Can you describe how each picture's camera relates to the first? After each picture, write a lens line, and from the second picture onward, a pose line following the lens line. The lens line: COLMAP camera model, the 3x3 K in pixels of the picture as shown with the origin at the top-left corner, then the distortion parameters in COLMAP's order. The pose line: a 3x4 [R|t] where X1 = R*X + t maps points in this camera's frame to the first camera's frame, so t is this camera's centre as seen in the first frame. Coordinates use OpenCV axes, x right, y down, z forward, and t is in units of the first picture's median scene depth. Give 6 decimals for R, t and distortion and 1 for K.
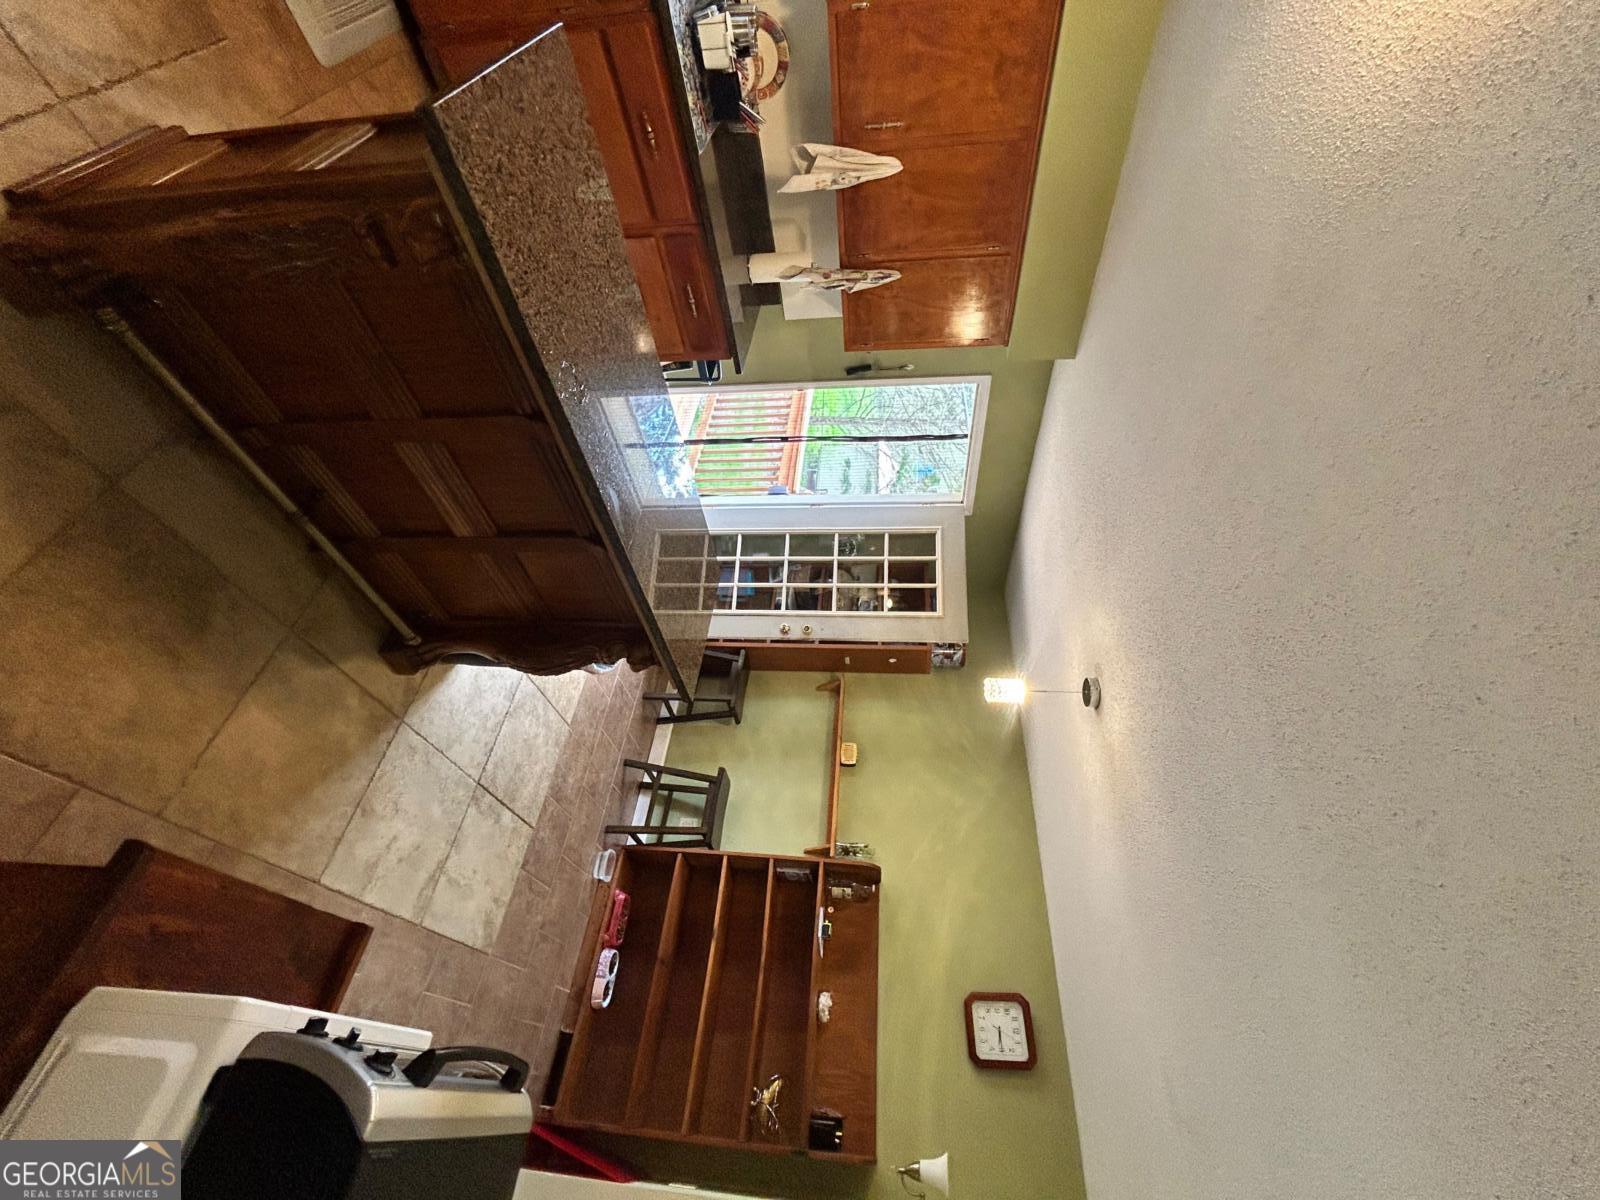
lens RADIAL K [[650.4, 0, 800.1], [0, 650.4, 601.6], [0, 0, 1]] dist [-0.000325, 0.000550]
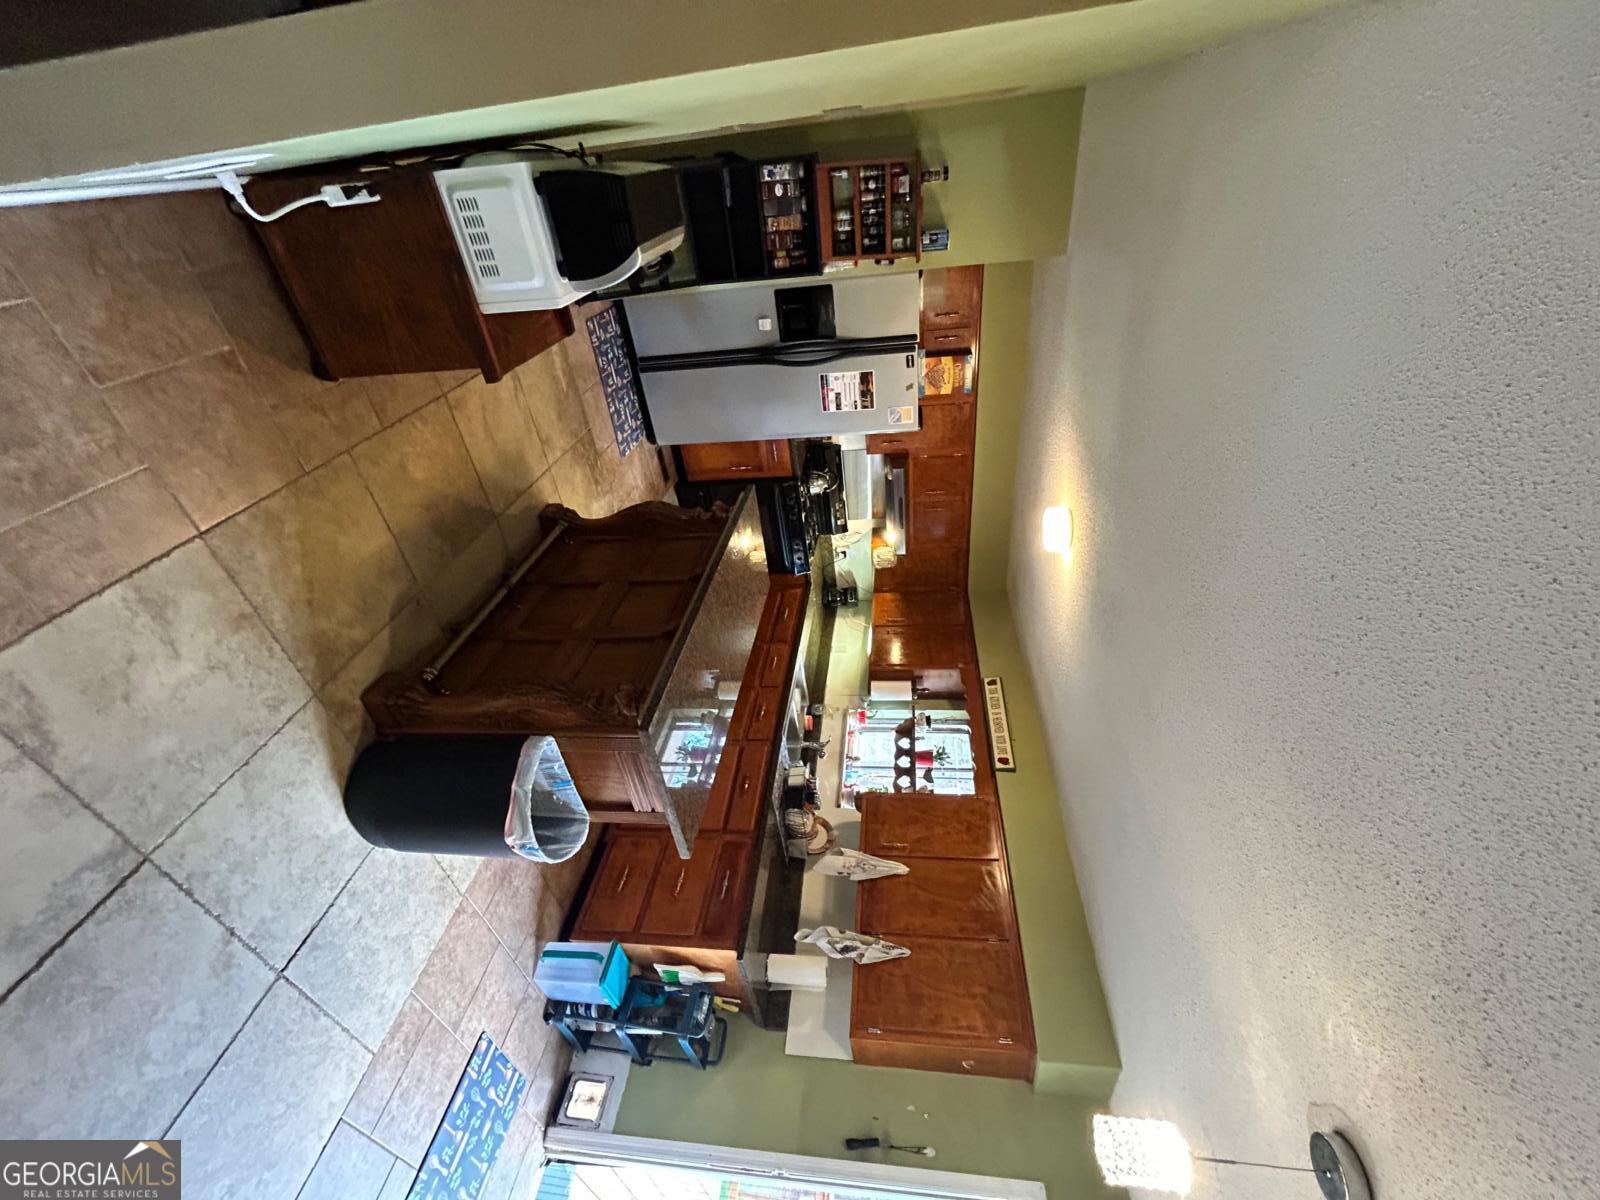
lens RADIAL K [[650.4, 0, 804.1], [0, 650.4, 601.9], [0, 0, 1]] dist [-0.000325, 0.000550]
pose [[0.976334, 0.109504, -0.186498, 0.136218], [-0.150128, -0.277561, -0.948906, 0.782226], [-0.155673, 0.954447, -0.254552, 0.842720]]
